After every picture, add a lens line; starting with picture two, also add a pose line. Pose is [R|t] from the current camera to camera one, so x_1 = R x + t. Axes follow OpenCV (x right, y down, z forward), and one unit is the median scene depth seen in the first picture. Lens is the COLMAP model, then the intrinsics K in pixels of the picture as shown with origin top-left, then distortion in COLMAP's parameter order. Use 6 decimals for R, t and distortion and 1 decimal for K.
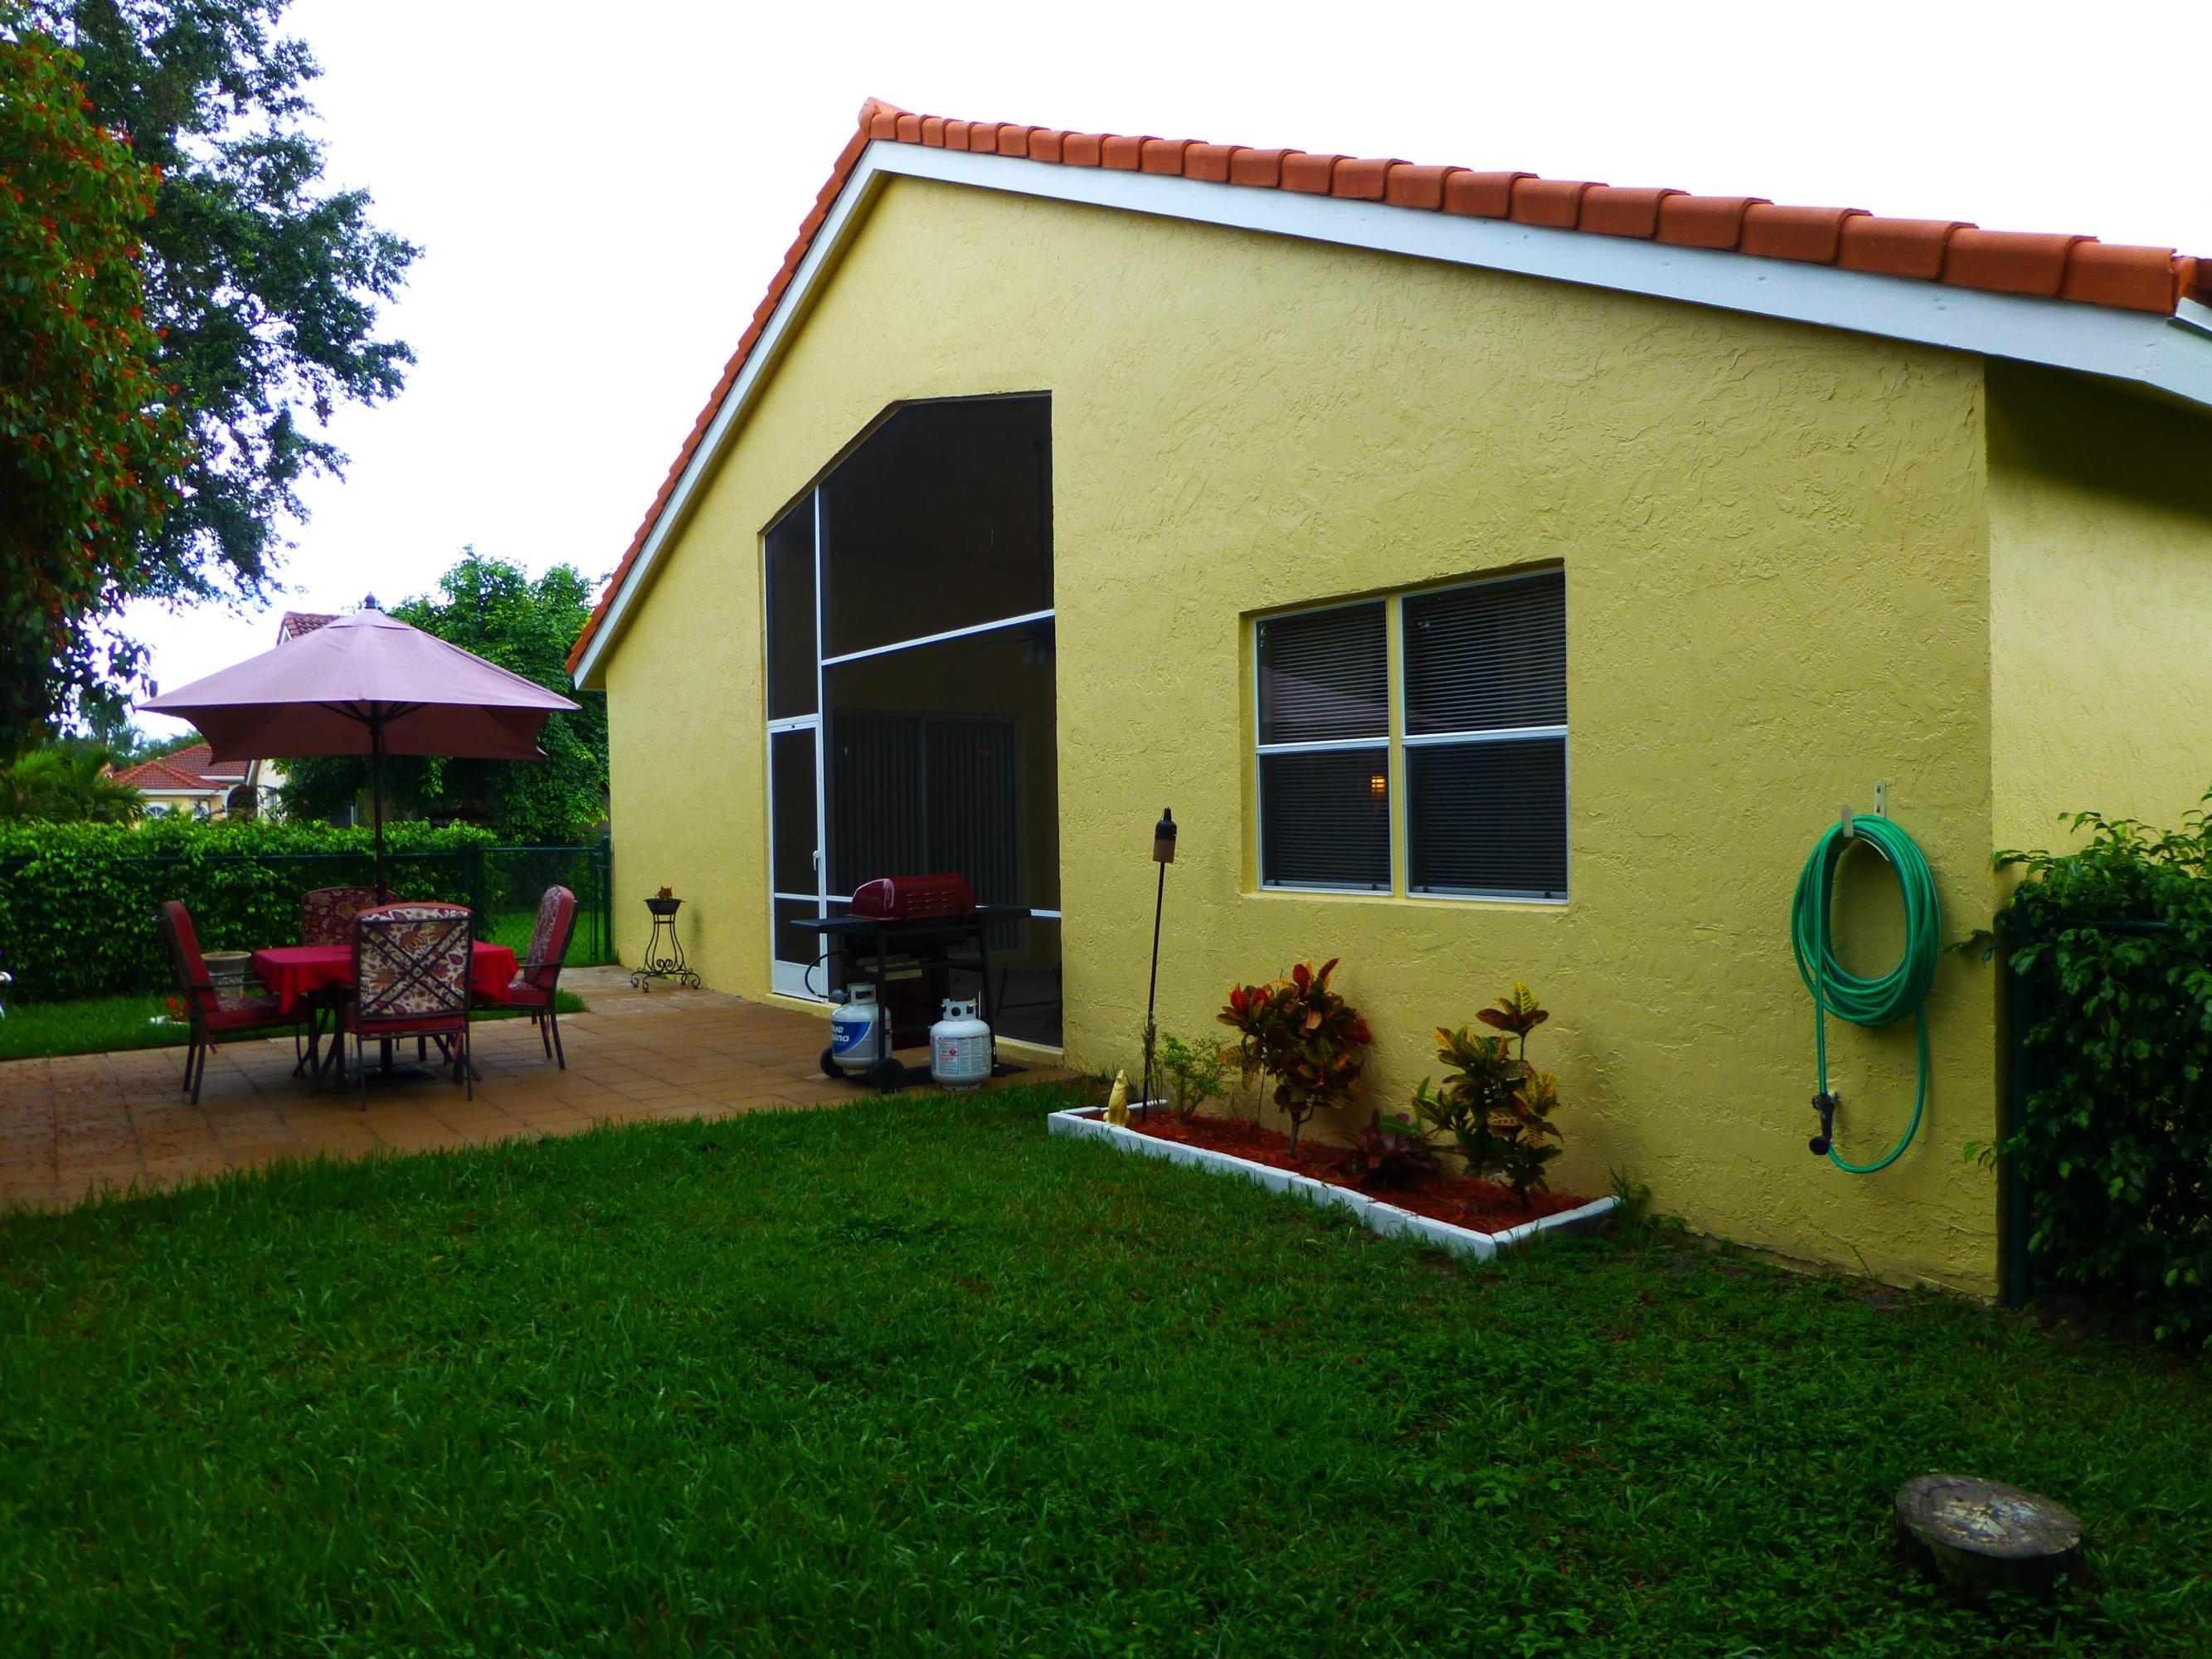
lens RADIAL K [[1595.1, 0, 1108.2], [0, 1595.1, 835.8], [0, 0, 1]] dist [-0.035277, 0.017093]
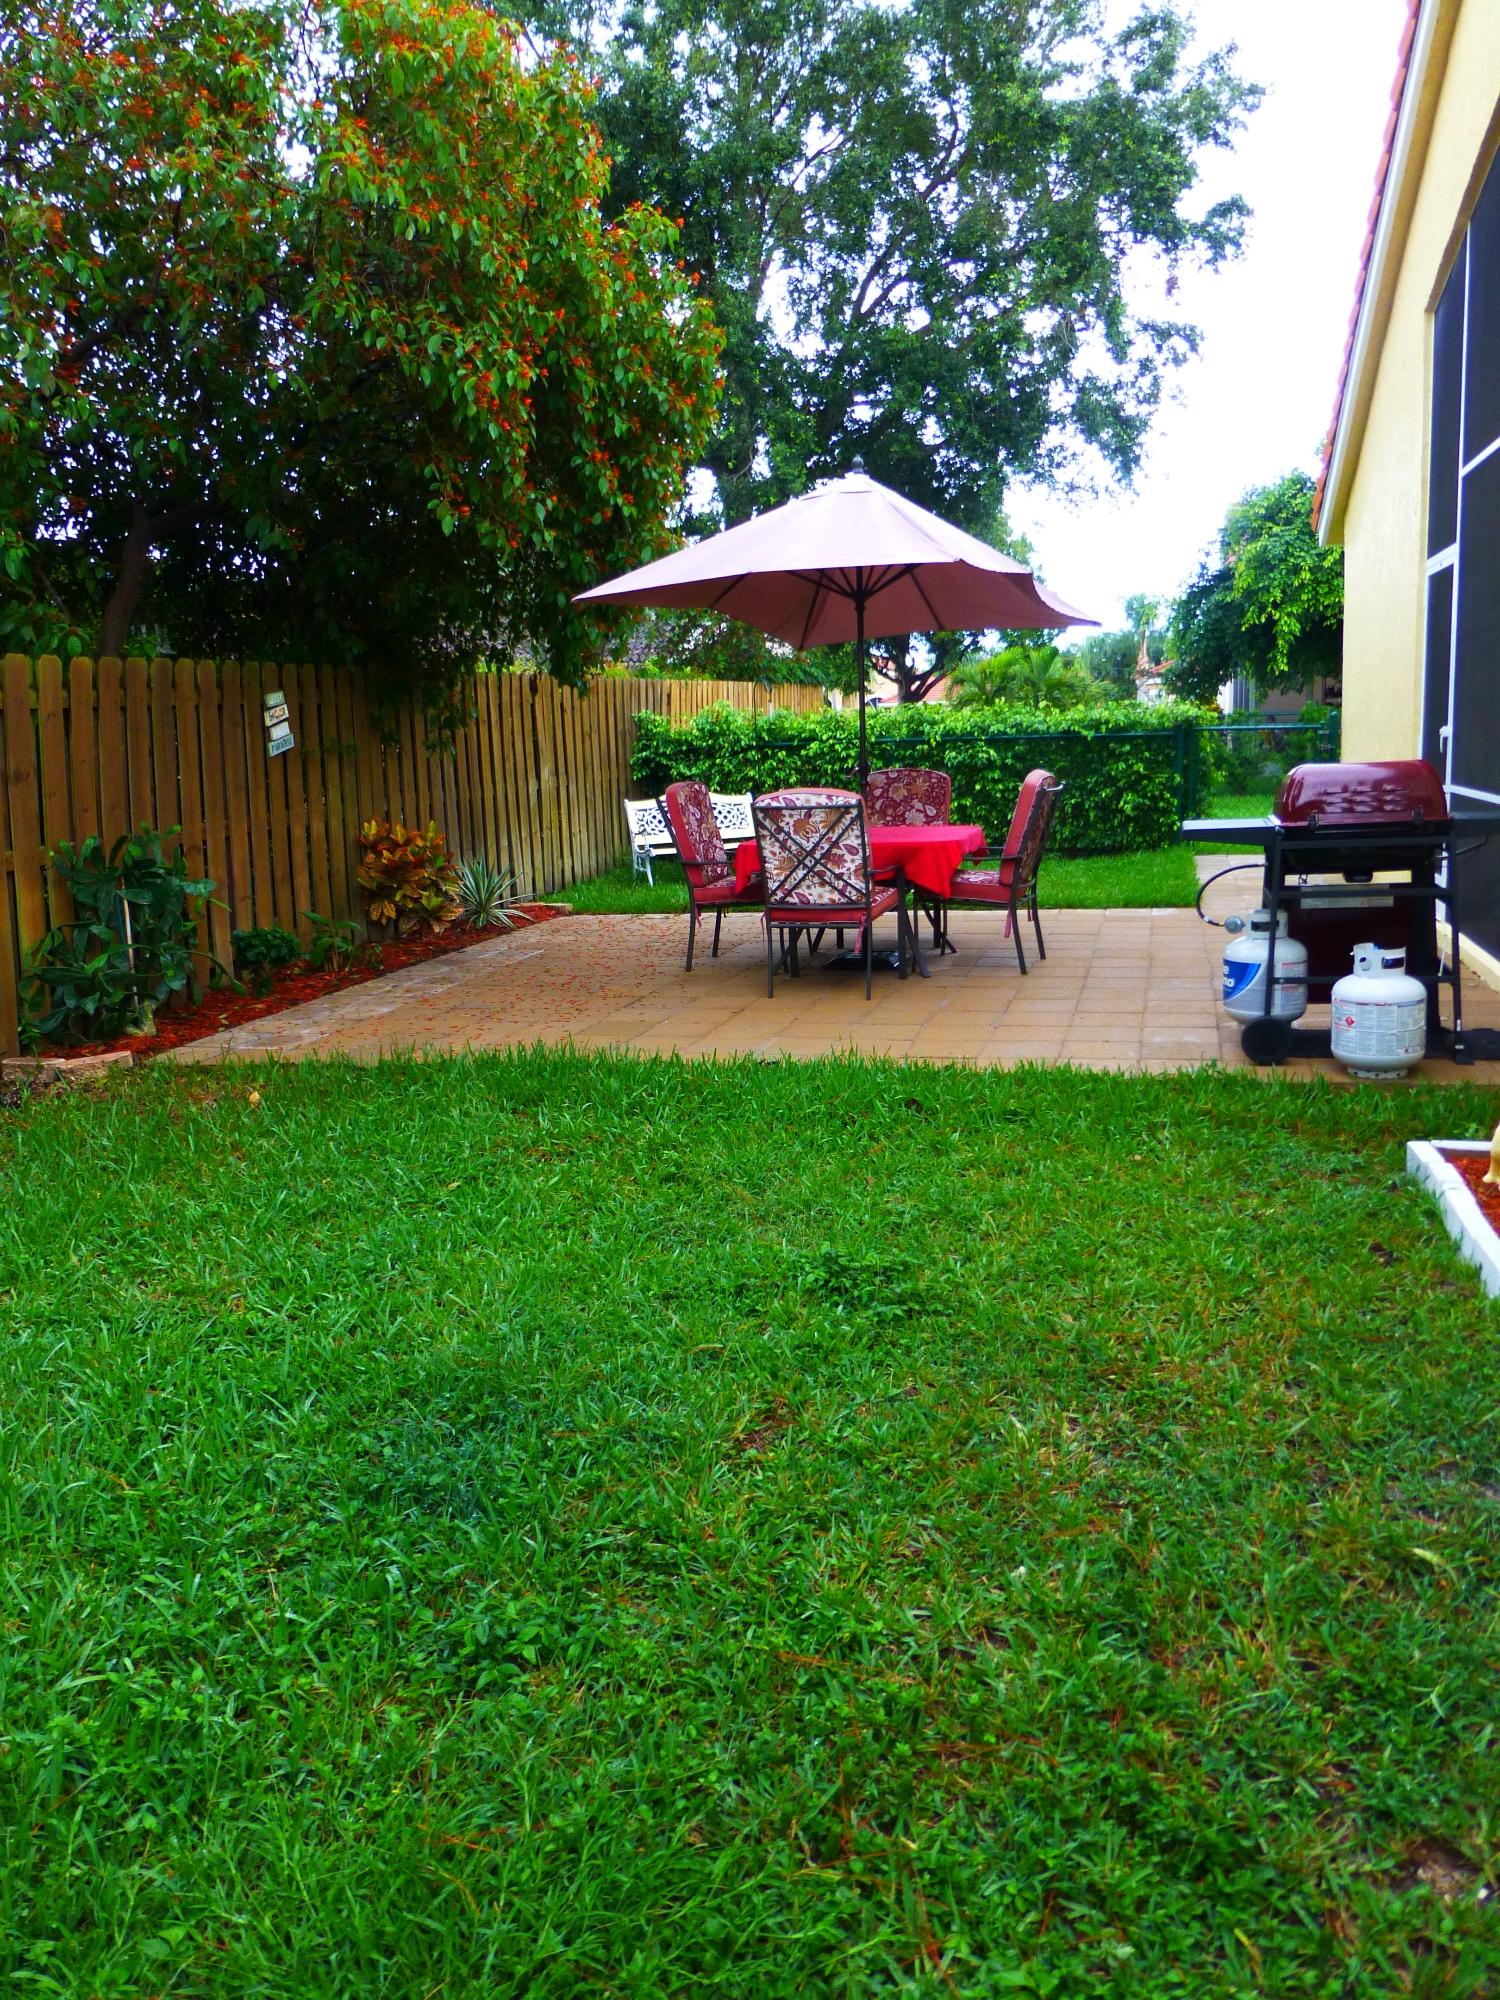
lens RADIAL K [[1443.2, 0, 753.6], [0, 1443.2, 1004.7], [0, 0, 1]] dist [-0.041751, 0.004295]
pose [[0.642525, 0.133627, -0.754524, 0.169912], [0.019144, 0.981570, 0.190140, 0.003939], [0.766026, -0.136614, 0.628125, 0.337479]]
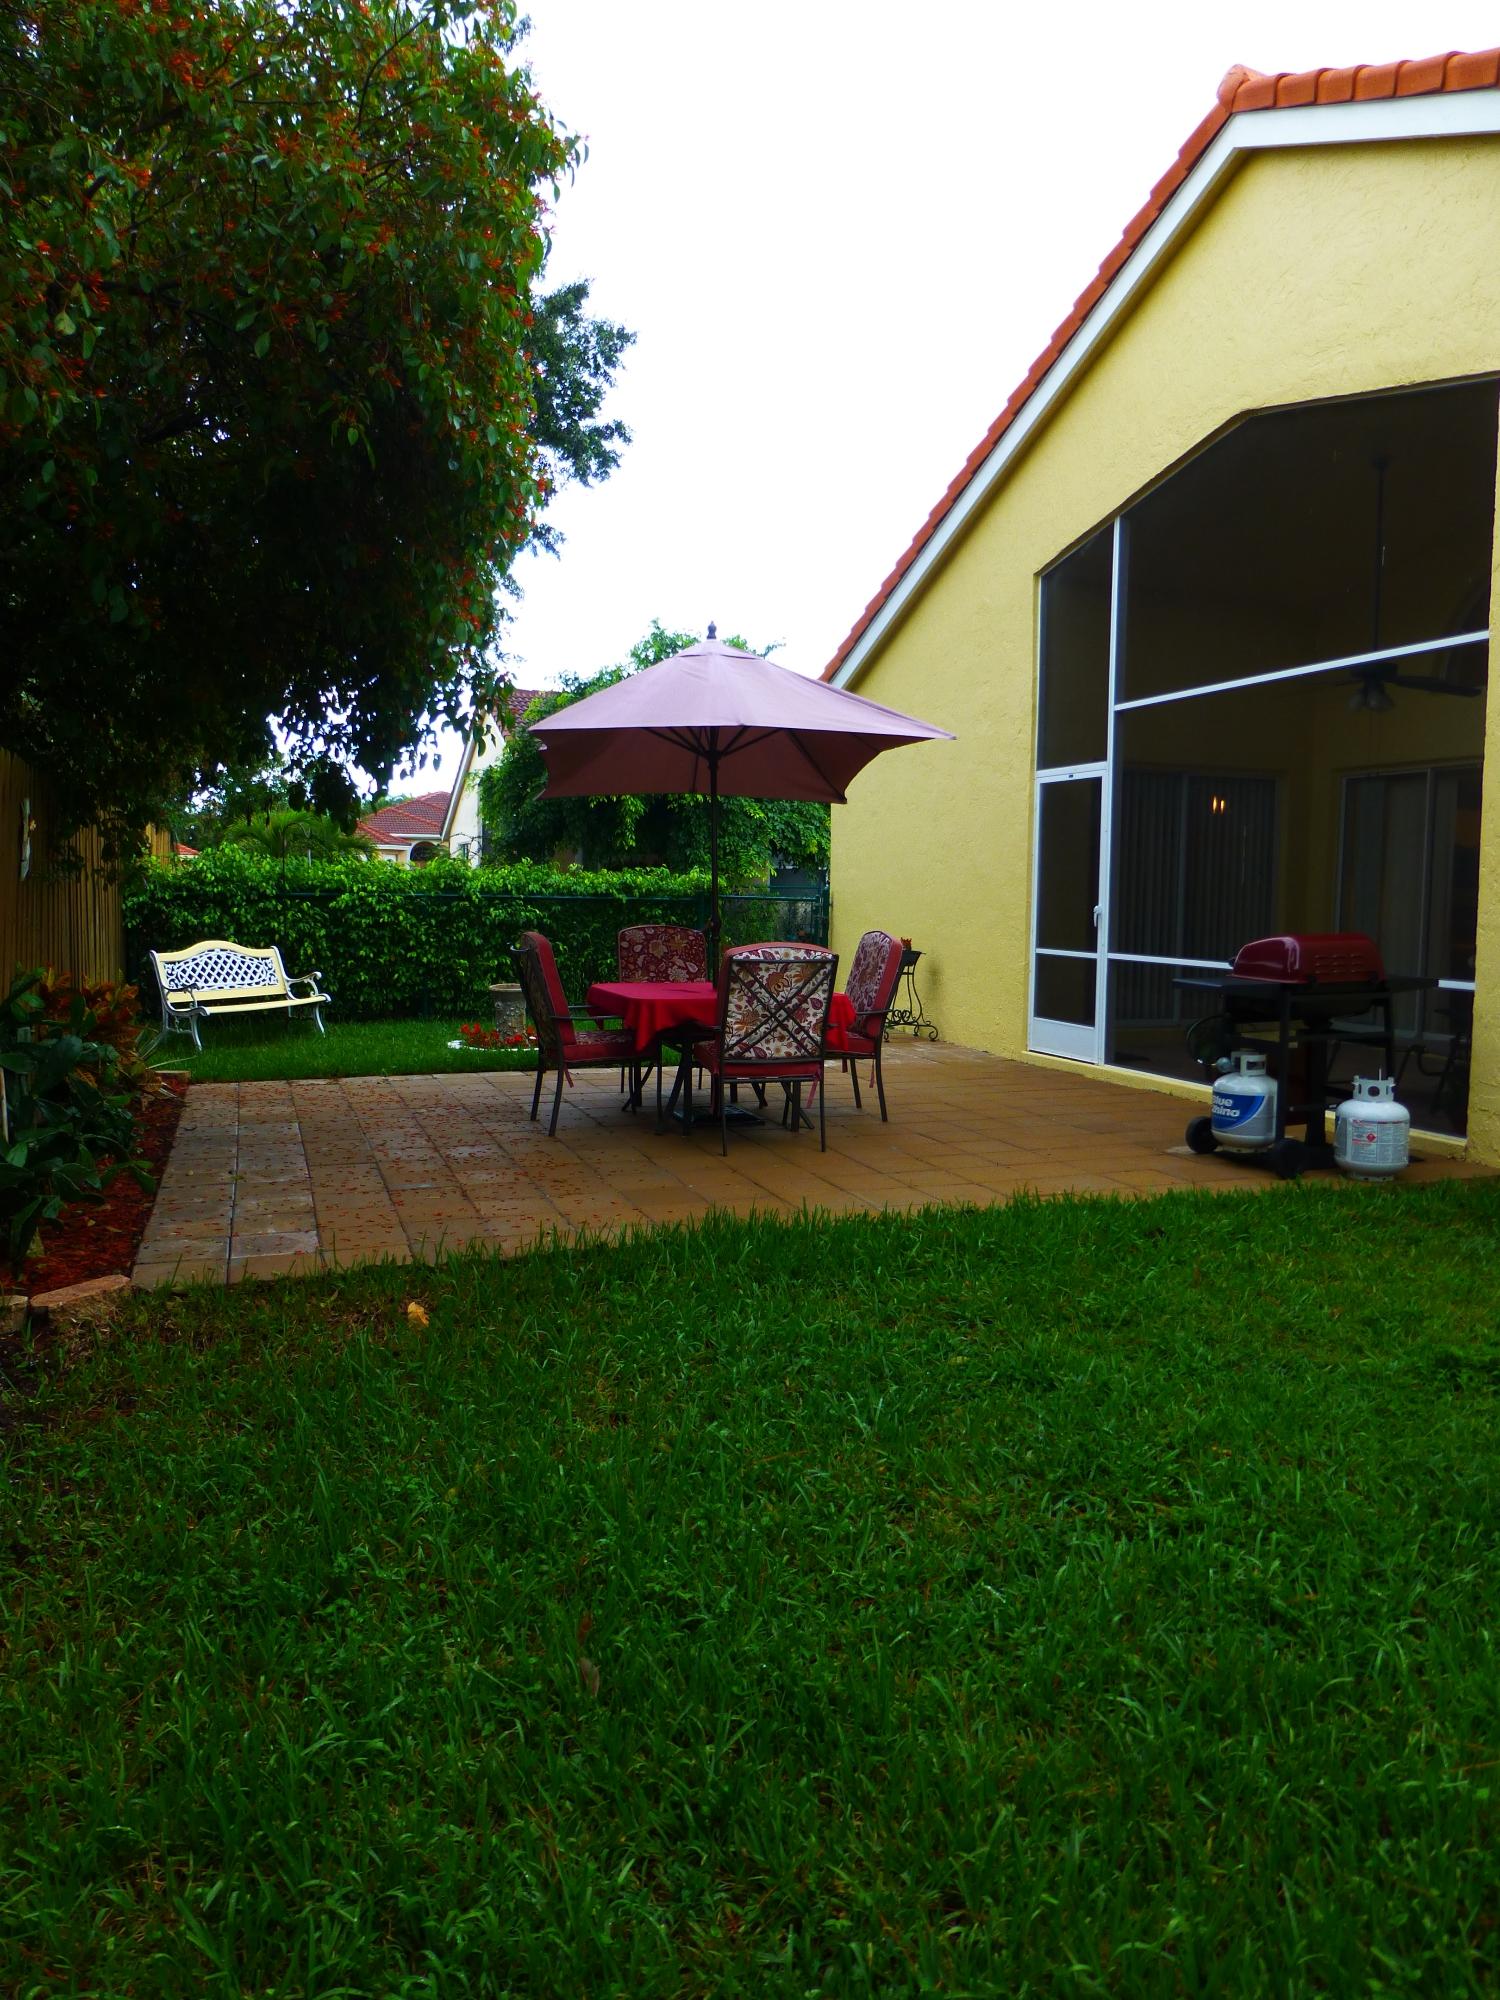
lens RADIAL K [[1443.2, 0, 753.6], [0, 1443.2, 1004.7], [0, 0, 1]] dist [-0.041751, 0.004295]
pose [[0.965179, 0.049540, -0.256856, -0.186231], [-0.031368, 0.996737, 0.074372, 0.012610], [0.259702, -0.063726, 0.963584, 0.129516]]
